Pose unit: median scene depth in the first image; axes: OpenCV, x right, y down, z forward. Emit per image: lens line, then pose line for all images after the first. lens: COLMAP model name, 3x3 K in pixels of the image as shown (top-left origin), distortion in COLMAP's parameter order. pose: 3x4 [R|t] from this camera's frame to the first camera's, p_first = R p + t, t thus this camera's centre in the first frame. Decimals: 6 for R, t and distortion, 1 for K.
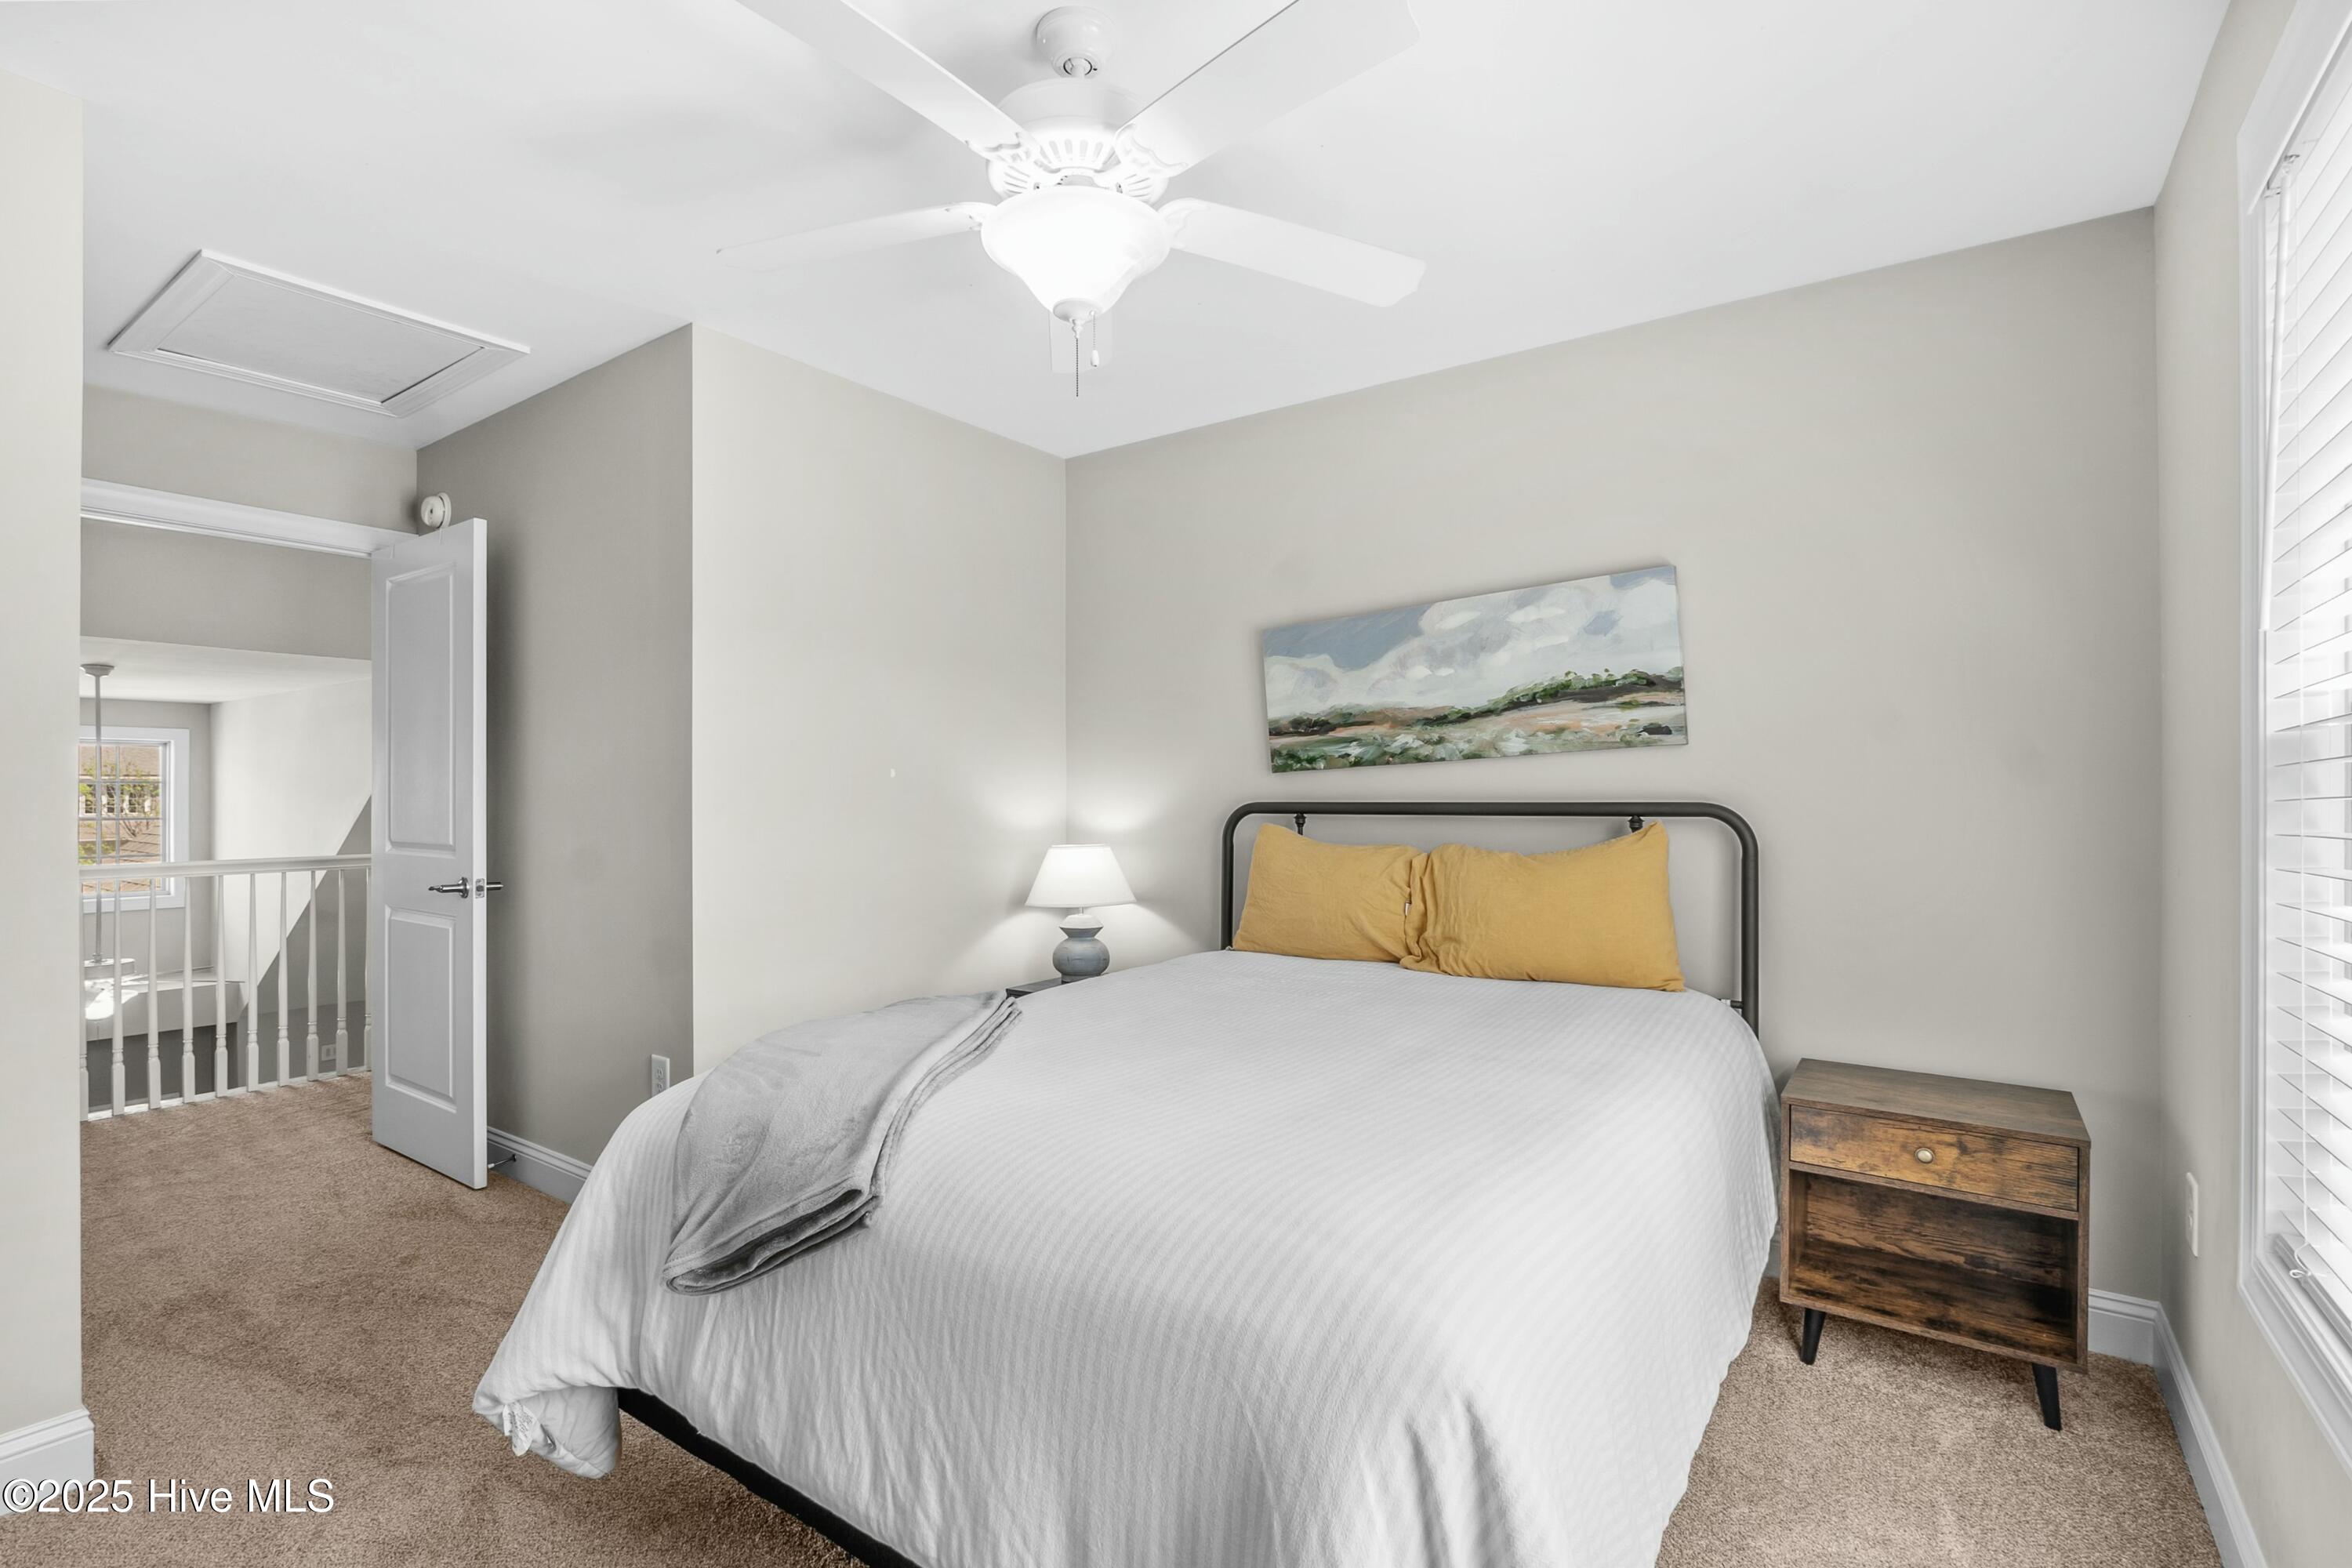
lens RADIAL K [[1081.2, 0, 1179.3], [0, 1081.2, 784.3], [0, 0, 1]] dist [-0.001405, 0.000086]
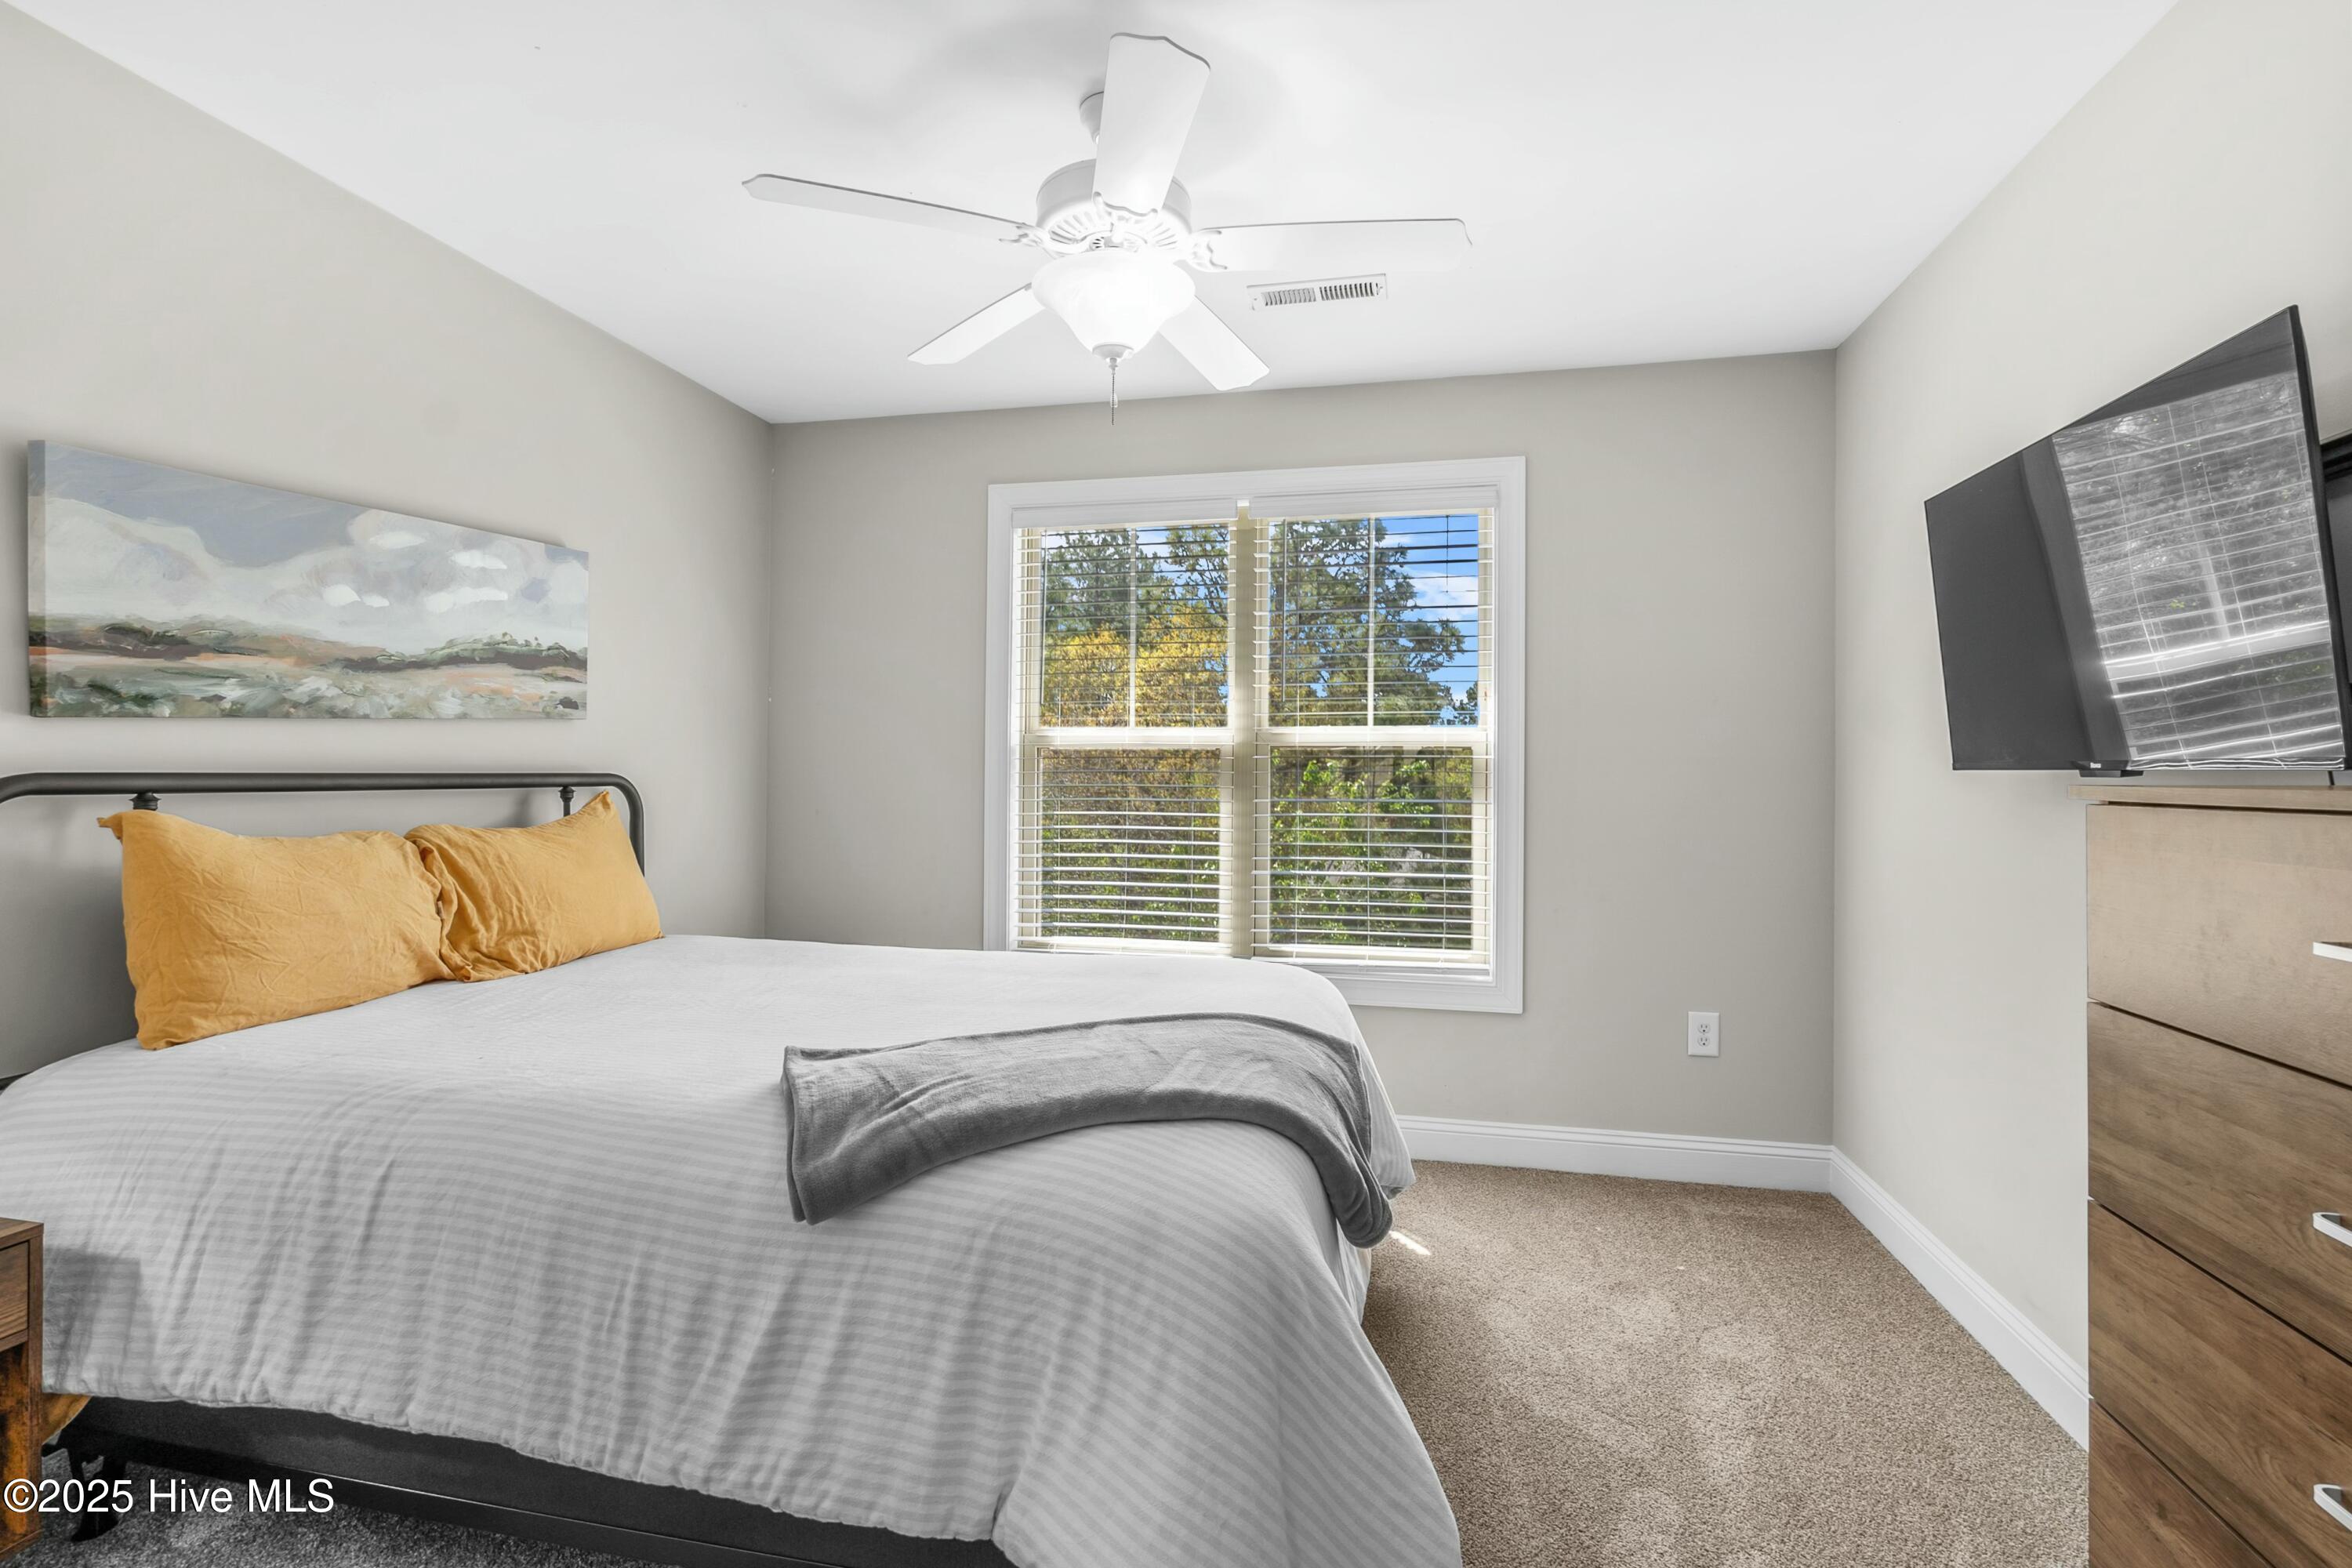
lens RADIAL K [[1081.2, 0, 1178.1], [0, 1081.2, 782.5], [0, 0, 1]] dist [-0.001405, 0.000086]
pose [[-0.373799, -0.008144, 0.927474, -0.670188], [-0.017434, 0.999846, 0.001753, 0.011866], [-0.927346, -0.015514, -0.373884, 0.755702]]
